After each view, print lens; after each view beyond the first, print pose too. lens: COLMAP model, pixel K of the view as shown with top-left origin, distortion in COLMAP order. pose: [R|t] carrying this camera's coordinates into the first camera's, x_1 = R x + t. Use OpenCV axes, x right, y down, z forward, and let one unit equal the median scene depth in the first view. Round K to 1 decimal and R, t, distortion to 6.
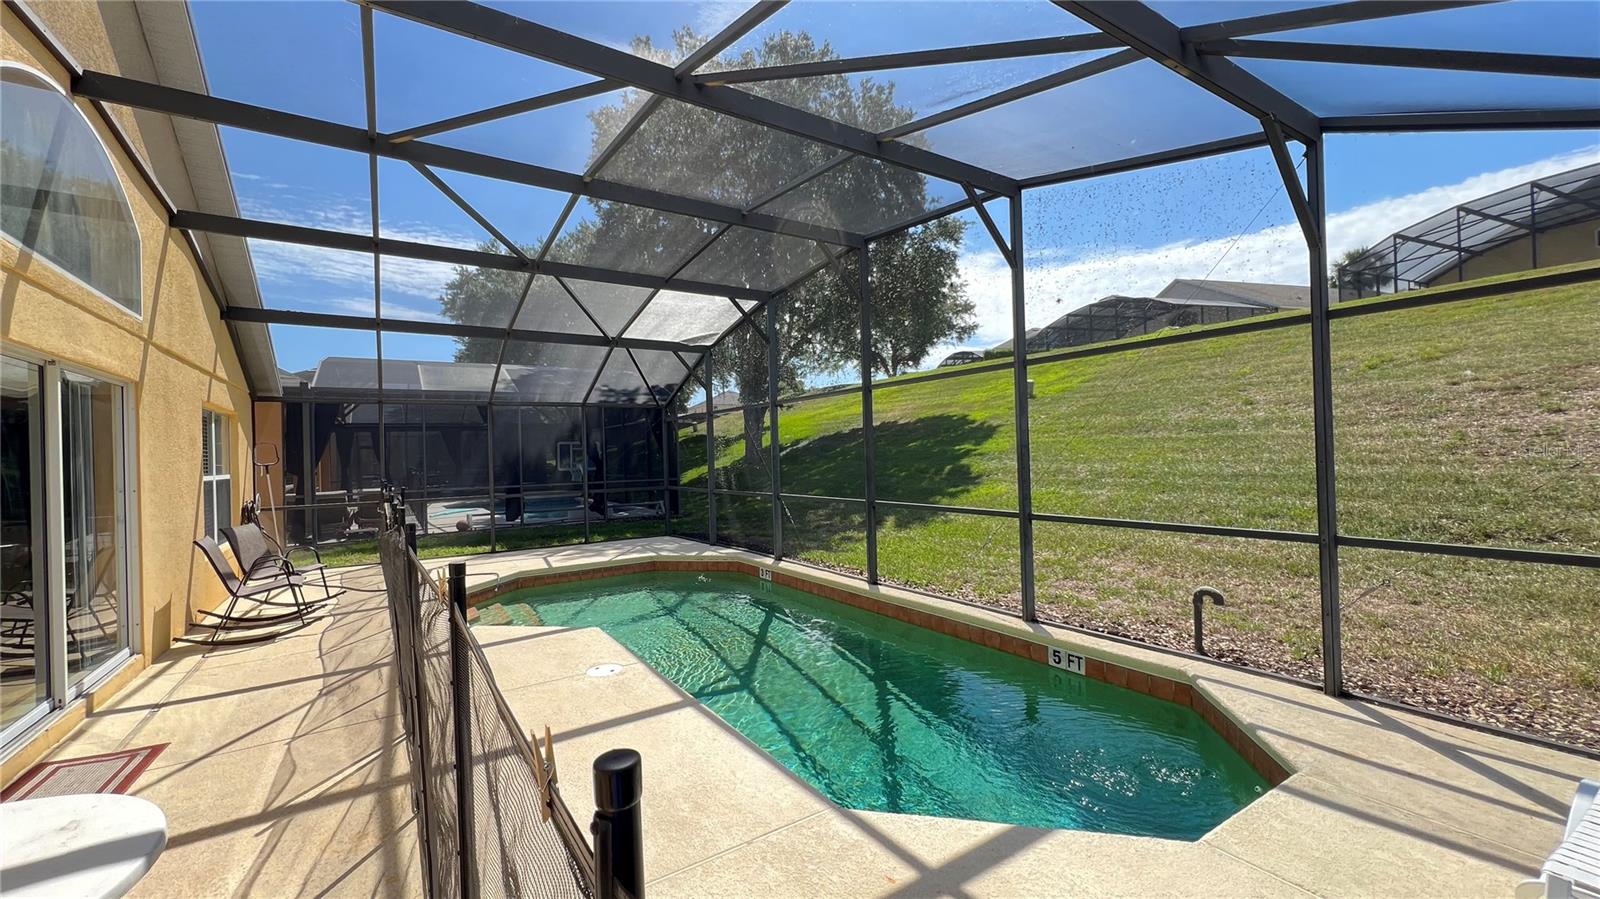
lens RADIAL K [[639.0, 0, 794.3], [0, 639.0, 449.4], [0, 0, 1]] dist [-0.000171, 0.000110]
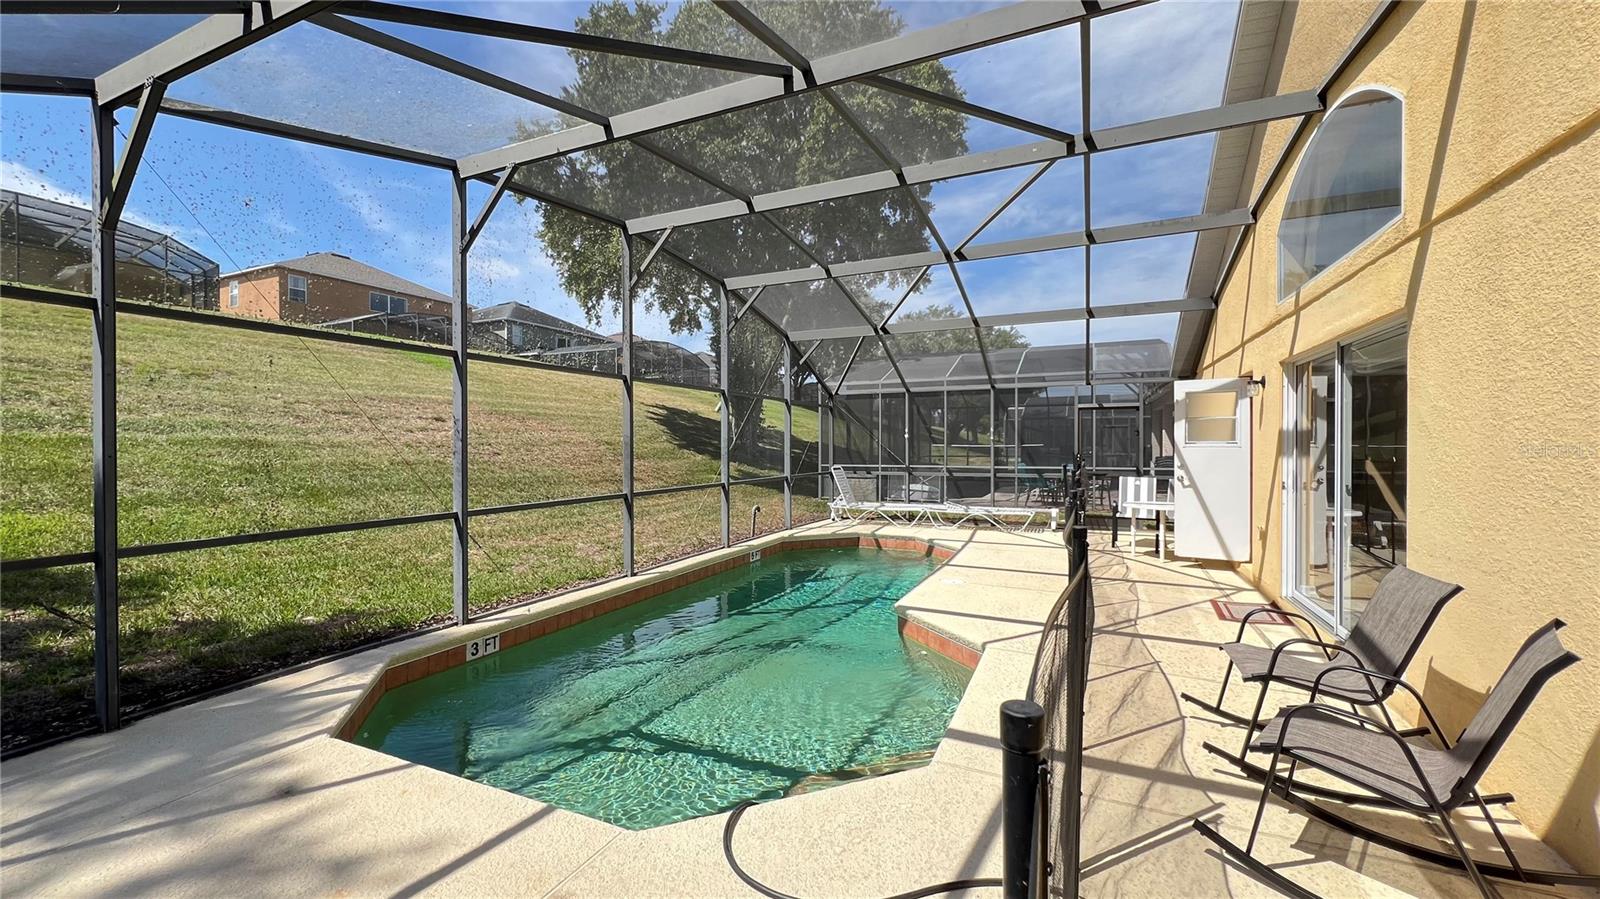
lens RADIAL K [[639.0, 0, 794.3], [0, 639.0, 449.4], [0, 0, 1]] dist [-0.000171, 0.000110]
pose [[-0.537613, 0.031617, 0.842599, -1.231847], [0.008226, 0.999446, -0.032254, 0.077259], [-0.843152, -0.010409, -0.537575, 1.903114]]
